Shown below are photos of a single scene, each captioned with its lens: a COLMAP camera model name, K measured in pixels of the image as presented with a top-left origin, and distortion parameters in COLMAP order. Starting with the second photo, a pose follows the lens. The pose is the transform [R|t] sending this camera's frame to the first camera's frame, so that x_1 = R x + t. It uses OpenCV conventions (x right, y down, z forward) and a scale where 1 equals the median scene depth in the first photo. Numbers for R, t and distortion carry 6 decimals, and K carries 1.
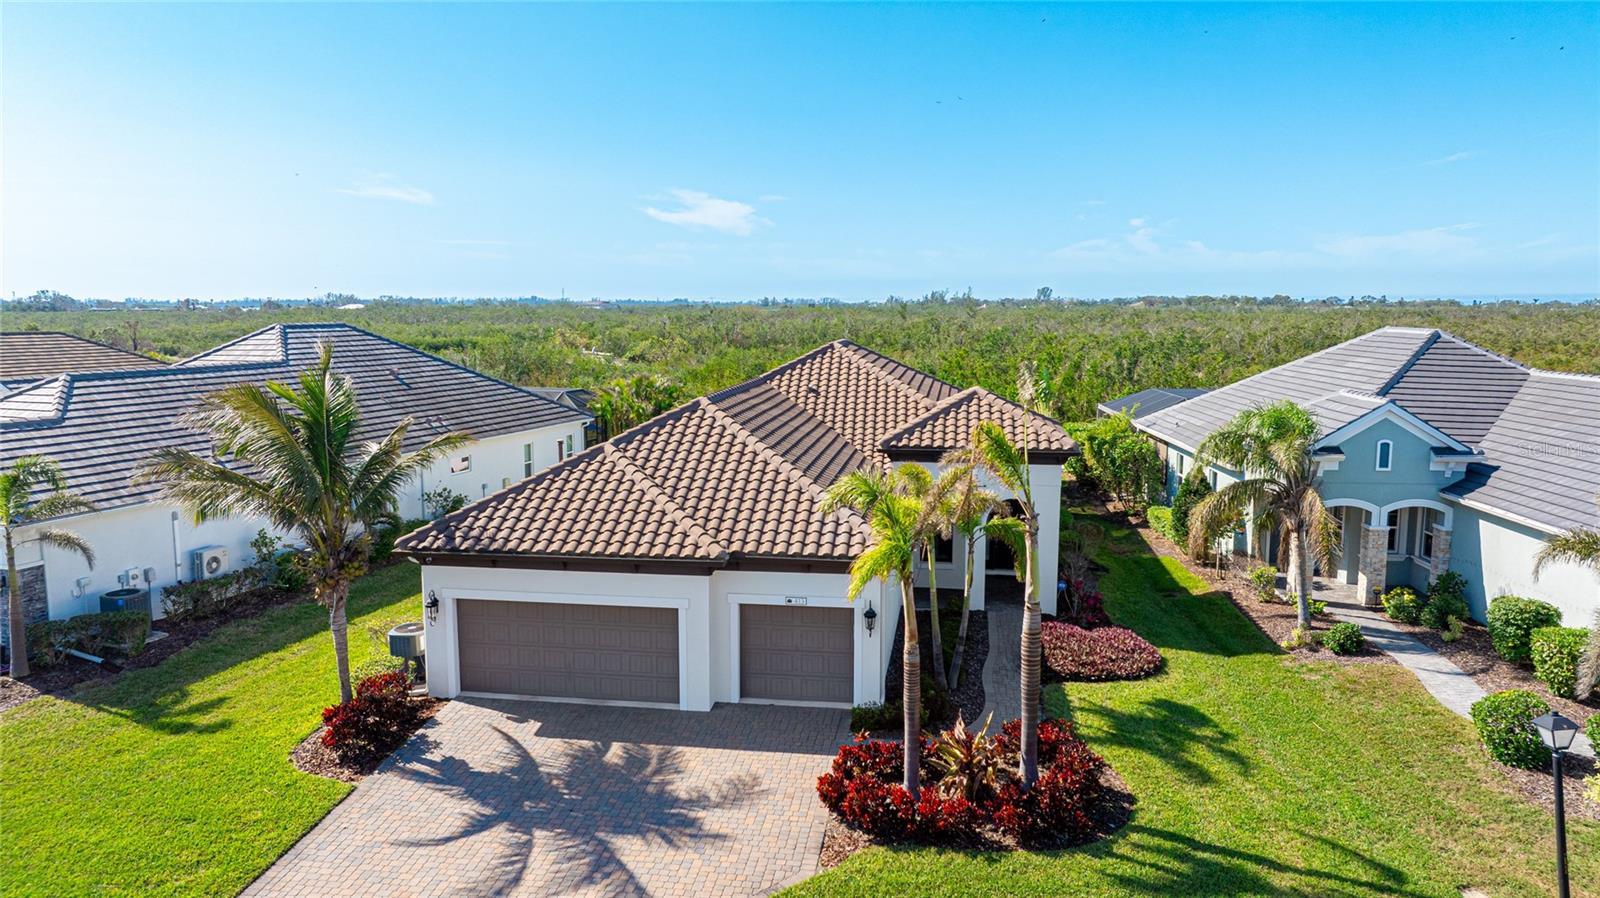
lens RADIAL K [[1145.6, 0, 823.8], [0, 1145.6, 450.8], [0, 0, 1]] dist [-0.097059, 0.118231]
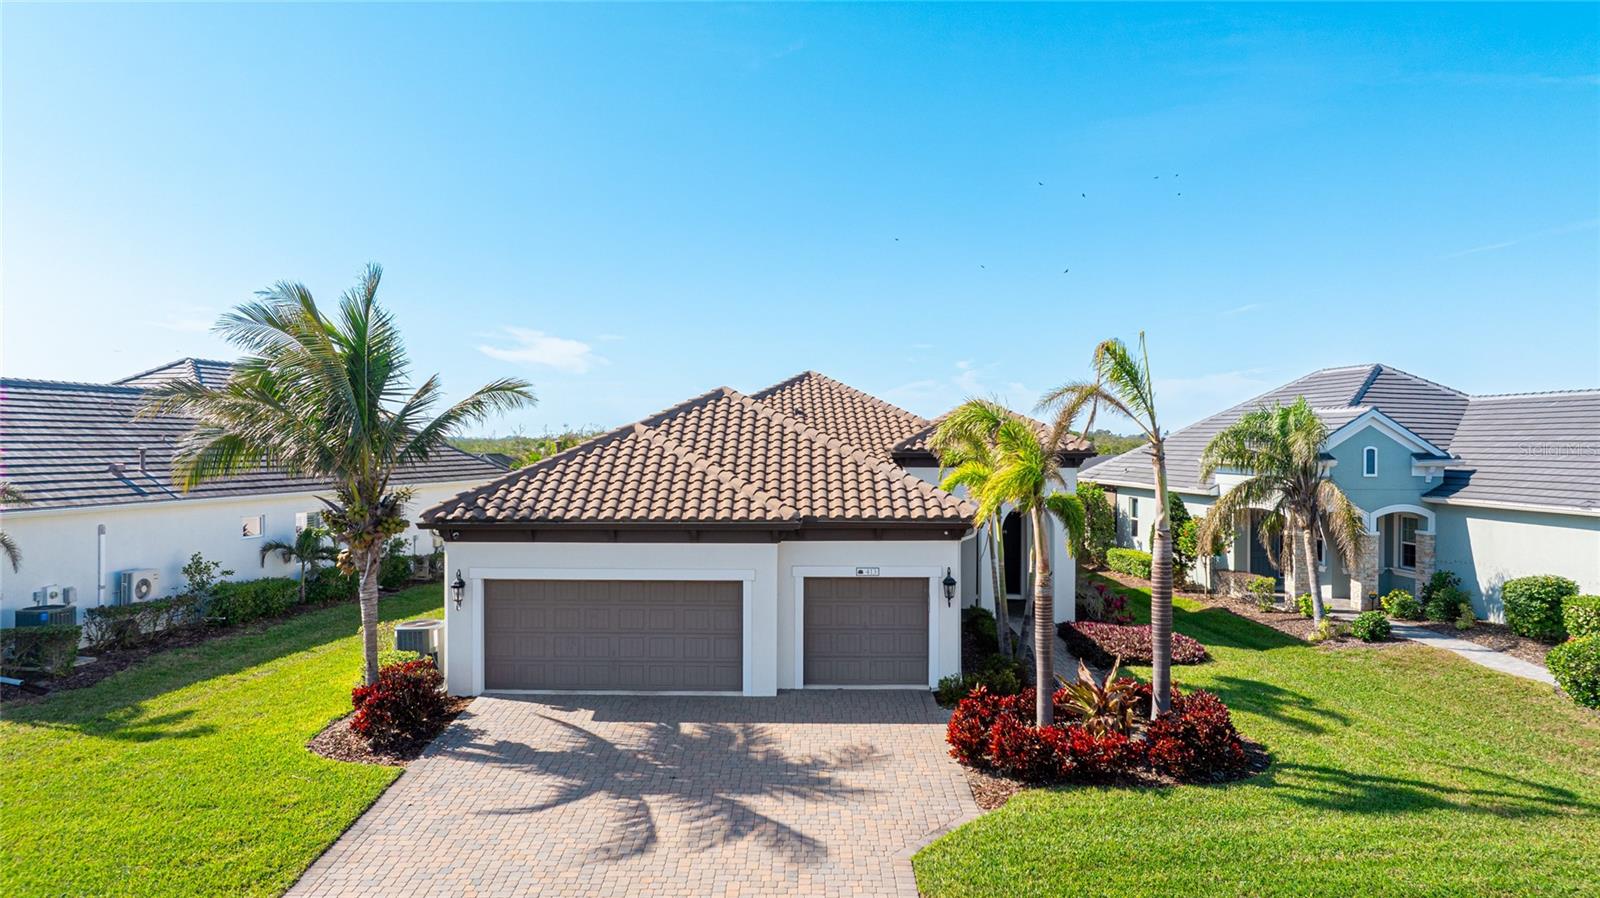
lens RADIAL K [[1145.6, 0, 823.8], [0, 1145.6, 450.8], [0, 0, 1]] dist [-0.097059, 0.118231]
pose [[0.989811, -0.002232, 0.142369, -0.193322], [0.019215, 0.992825, -0.118026, 0.143966], [-0.141084, 0.119559, 0.982752, 0.079855]]
